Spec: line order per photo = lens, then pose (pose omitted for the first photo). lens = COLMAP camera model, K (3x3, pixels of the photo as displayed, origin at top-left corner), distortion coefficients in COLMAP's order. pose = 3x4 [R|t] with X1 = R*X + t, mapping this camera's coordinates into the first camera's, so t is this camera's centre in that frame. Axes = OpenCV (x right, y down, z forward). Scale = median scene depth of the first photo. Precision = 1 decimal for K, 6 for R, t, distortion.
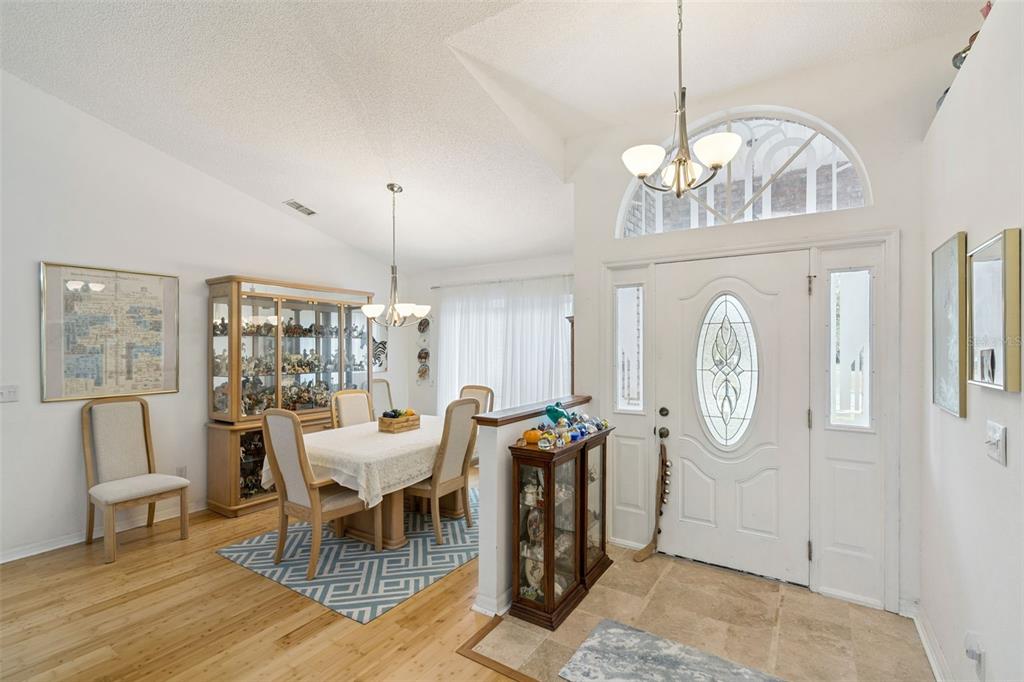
lens RADIAL K [[469.8, 0, 510.1], [0, 469.8, 347.7], [0, 0, 1]] dist [-0.002221, 0.001575]
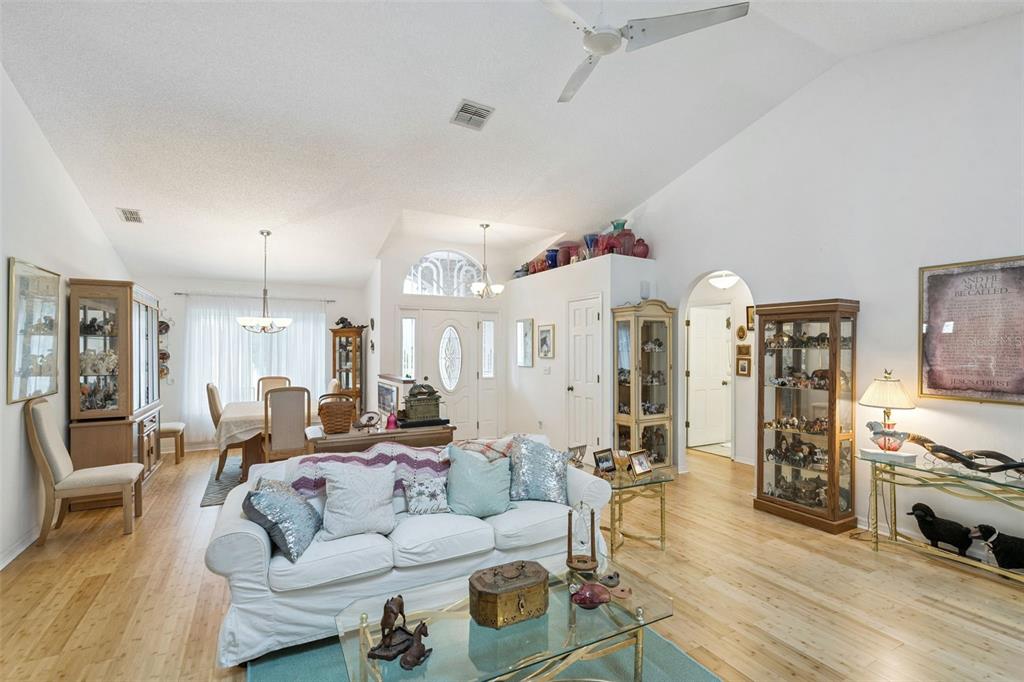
lens RADIAL K [[469.8, 0, 508.6], [0, 469.8, 348.3], [0, 0, 1]] dist [-0.002221, 0.001575]
pose [[0.481045, 0.003391, 0.876689, -1.091035], [0.001234, 0.999989, -0.004545, 0.006912], [-0.876695, 0.003269, 0.481036, -0.292297]]
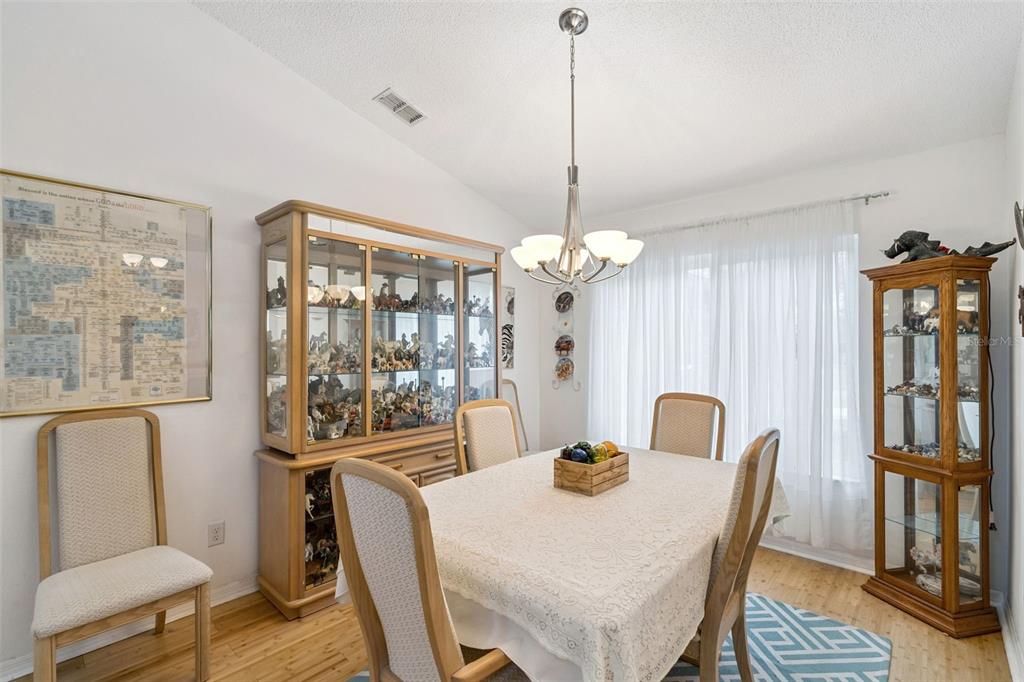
lens RADIAL K [[469.8, 0, 508.8], [0, 469.8, 342.3], [0, 0, 1]] dist [-0.002221, 0.001575]
pose [[0.987505, -0.001948, -0.157577, -0.230701], [0.000947, 0.999979, -0.006432, 0.023966], [0.157586, 0.006202, 0.987486, 0.457882]]
